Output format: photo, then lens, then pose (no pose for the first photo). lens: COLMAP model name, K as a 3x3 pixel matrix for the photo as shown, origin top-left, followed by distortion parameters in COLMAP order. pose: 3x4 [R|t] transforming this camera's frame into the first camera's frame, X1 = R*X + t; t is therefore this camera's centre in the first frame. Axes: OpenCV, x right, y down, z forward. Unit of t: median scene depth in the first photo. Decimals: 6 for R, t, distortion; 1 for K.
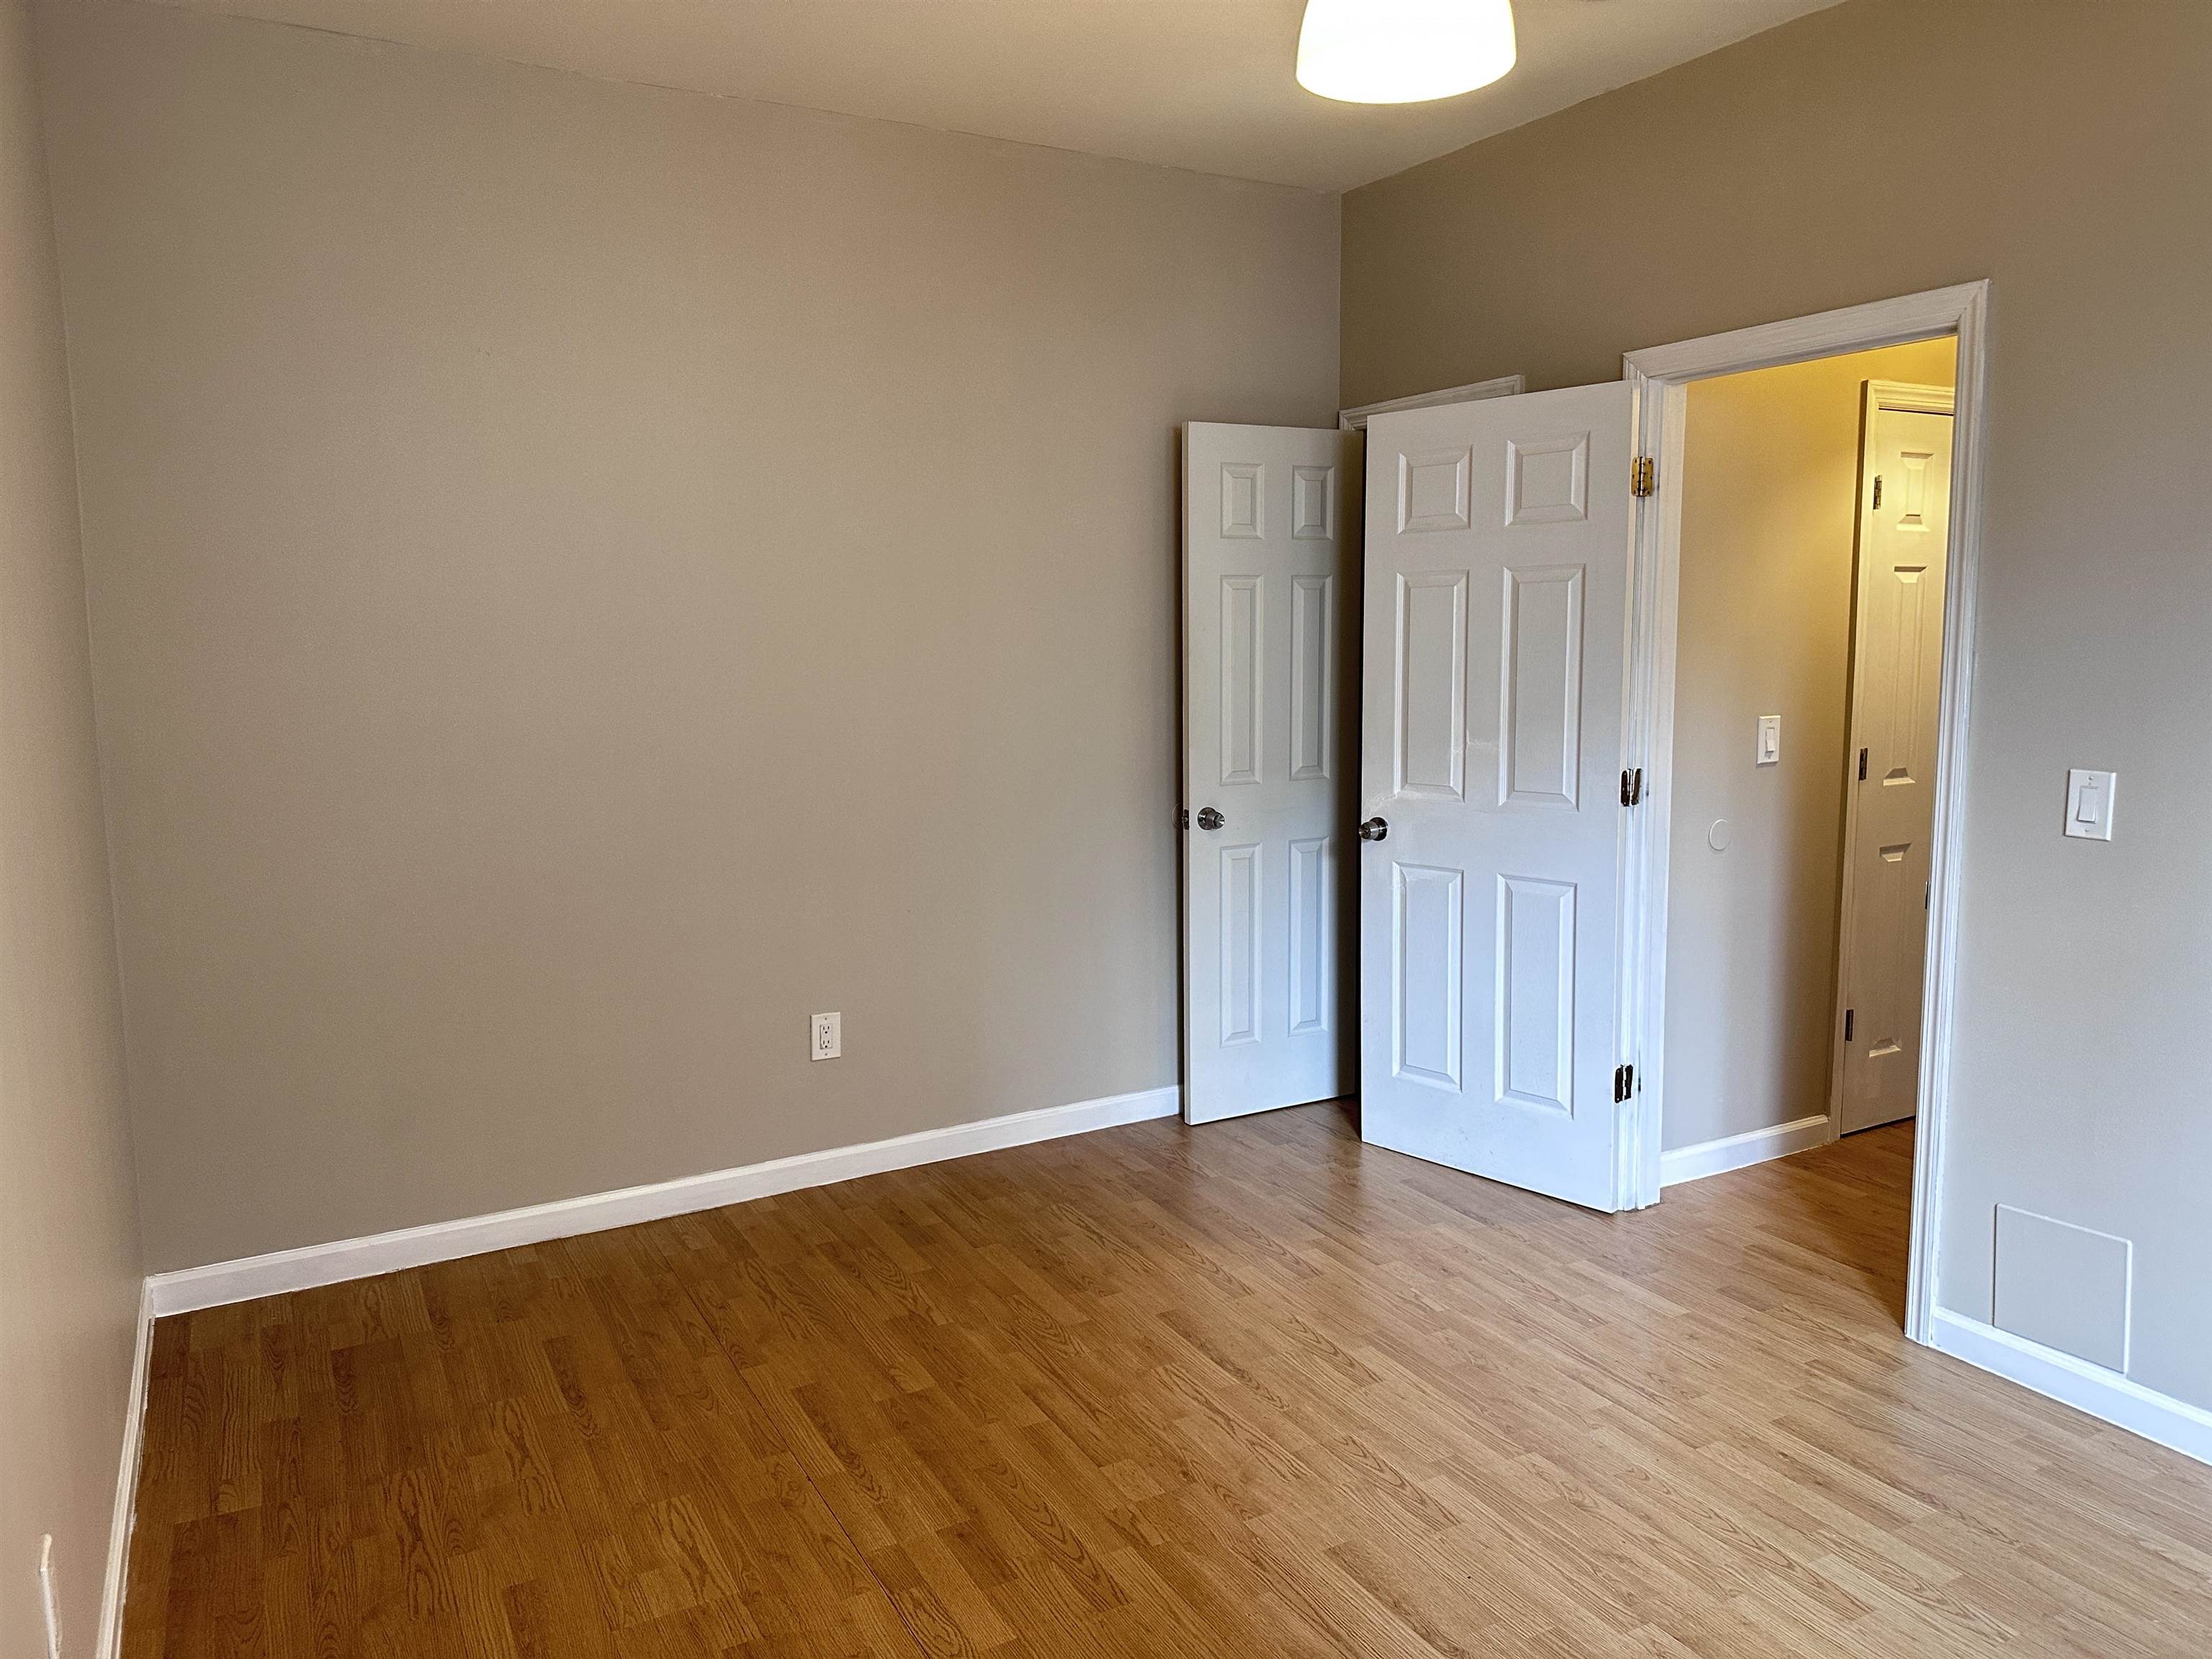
lens RADIAL K [[1558.5, 0, 1120.6], [0, 1558.5, 816.8], [0, 0, 1]] dist [0.066334, -0.080358]
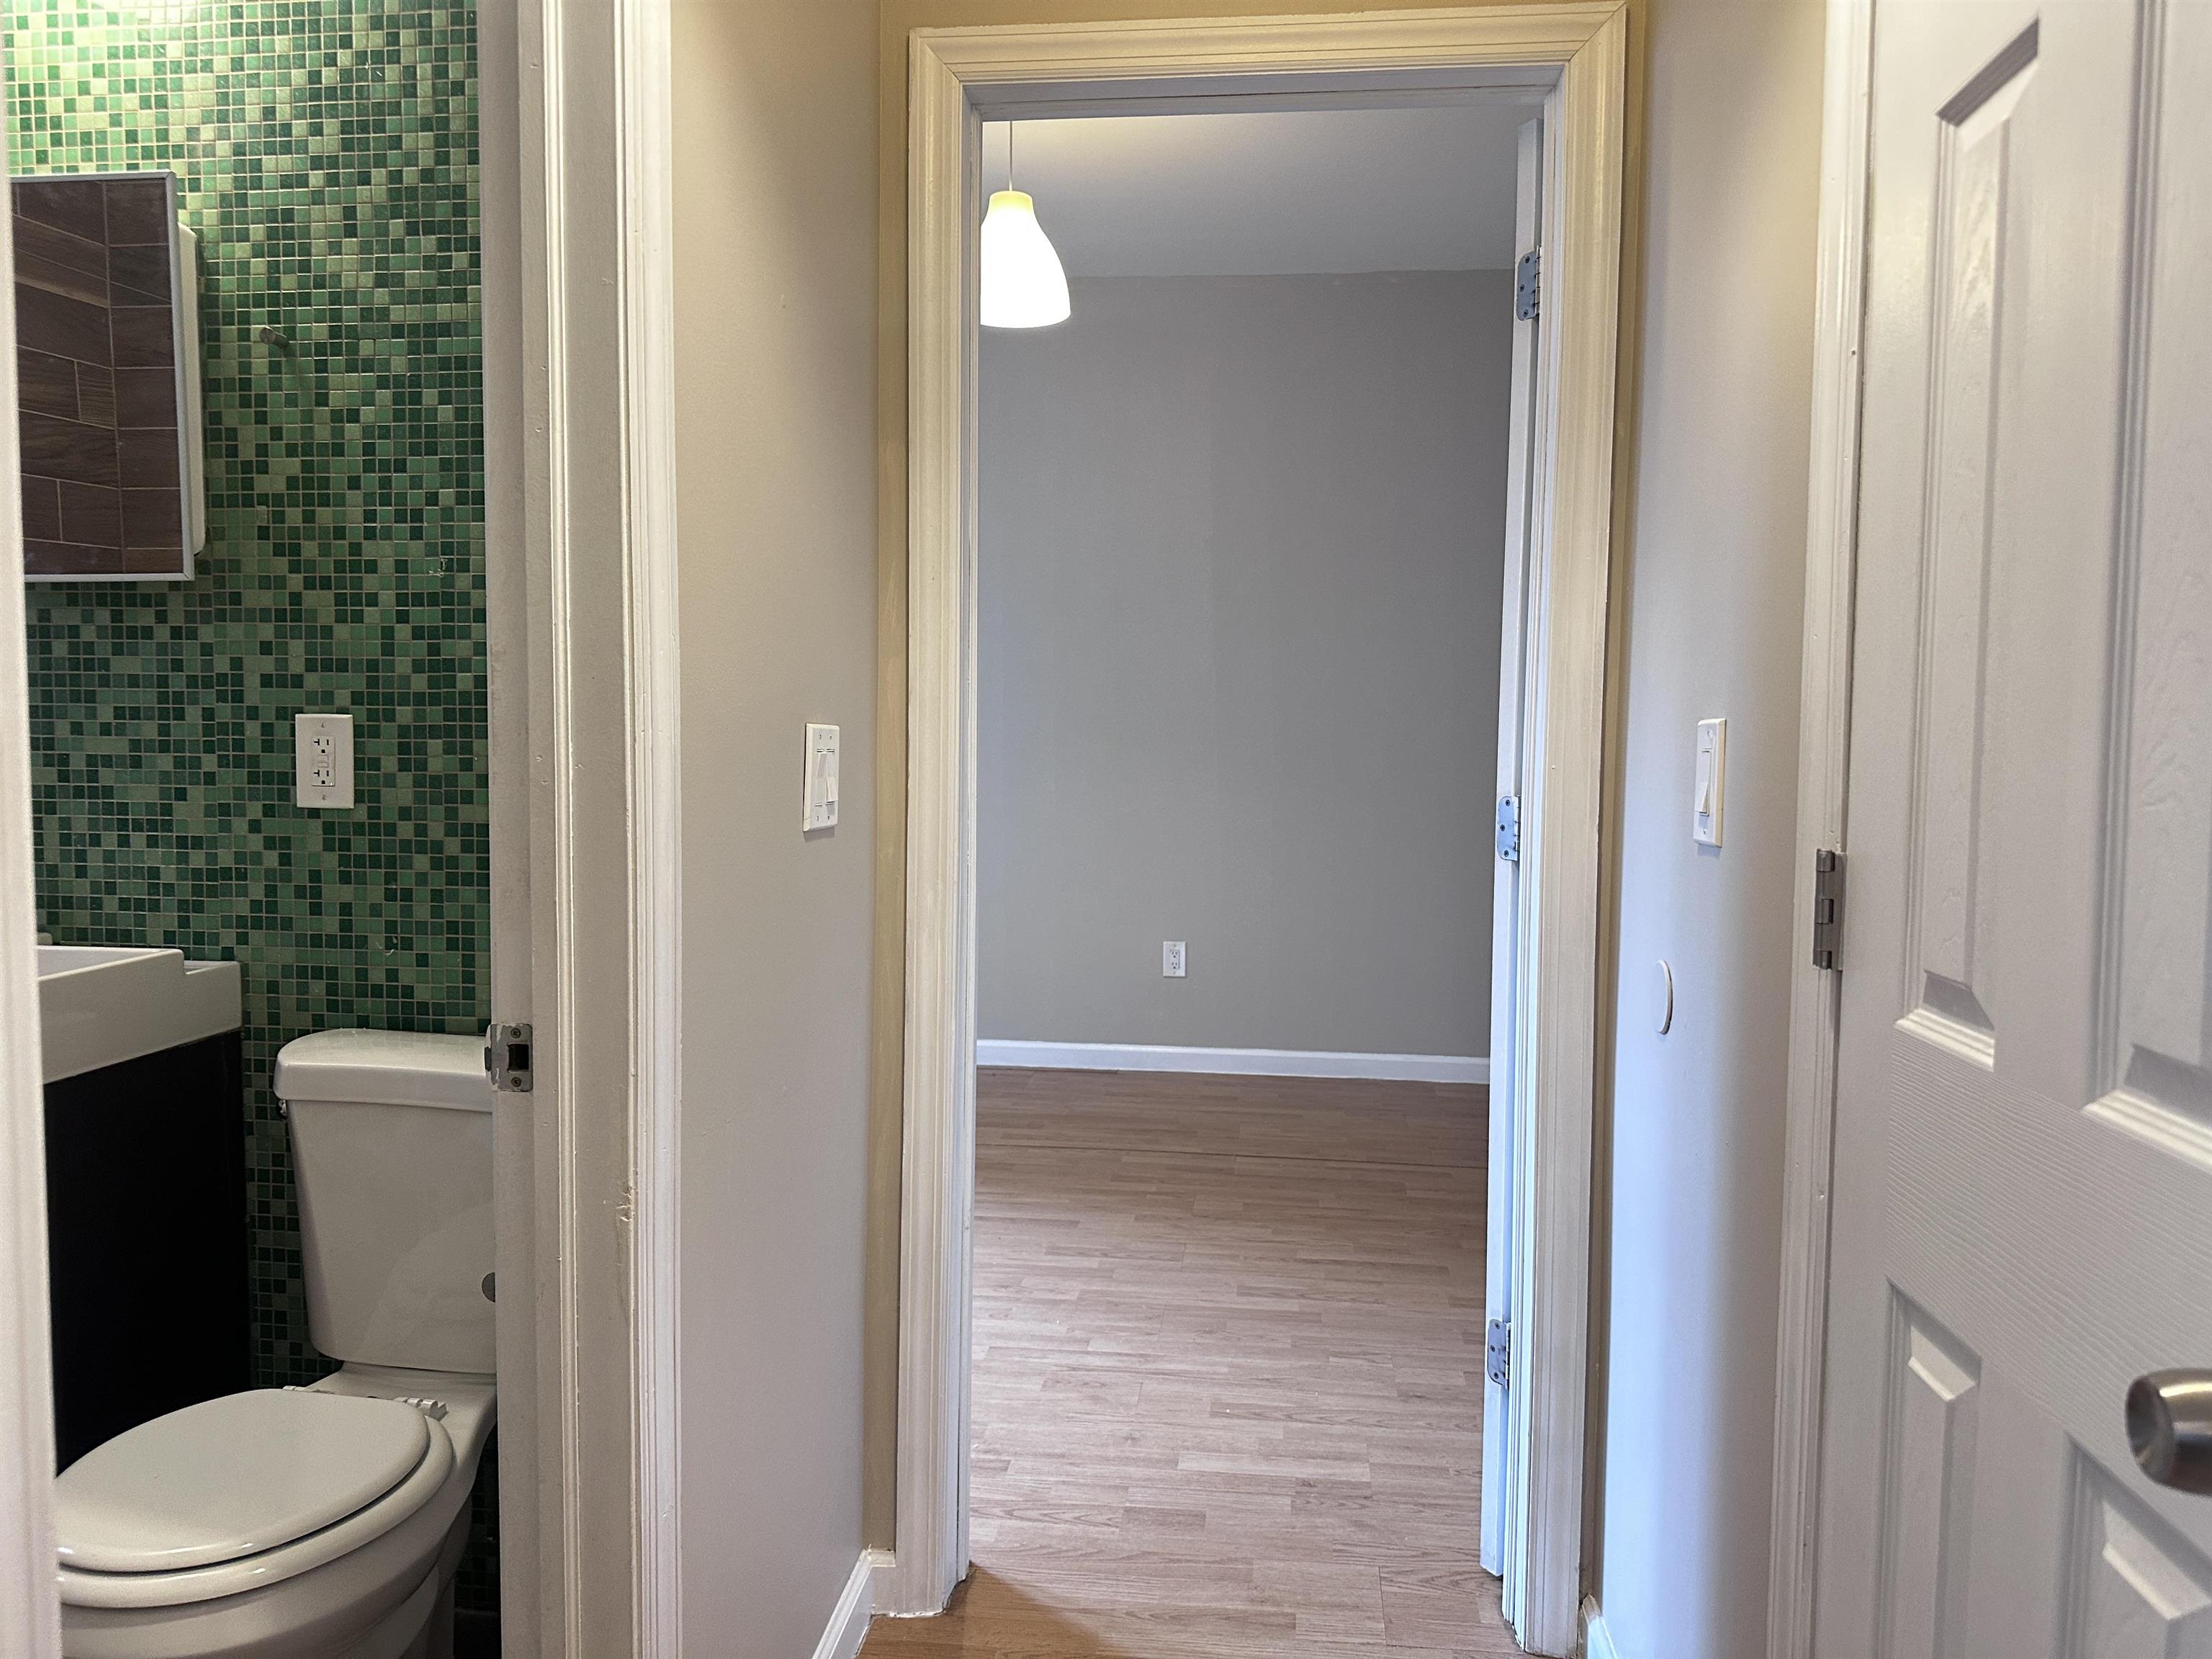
lens RADIAL K [[1558.5, 0, 1114.1], [0, 1558.5, 828.2], [0, 0, 1]] dist [0.066334, -0.080358]
pose [[-0.581819, 0.050291, -0.811762, 1.050394], [-0.112359, 0.983546, 0.141465, -0.098031], [0.805520, 0.173516, -0.566595, 1.451366]]
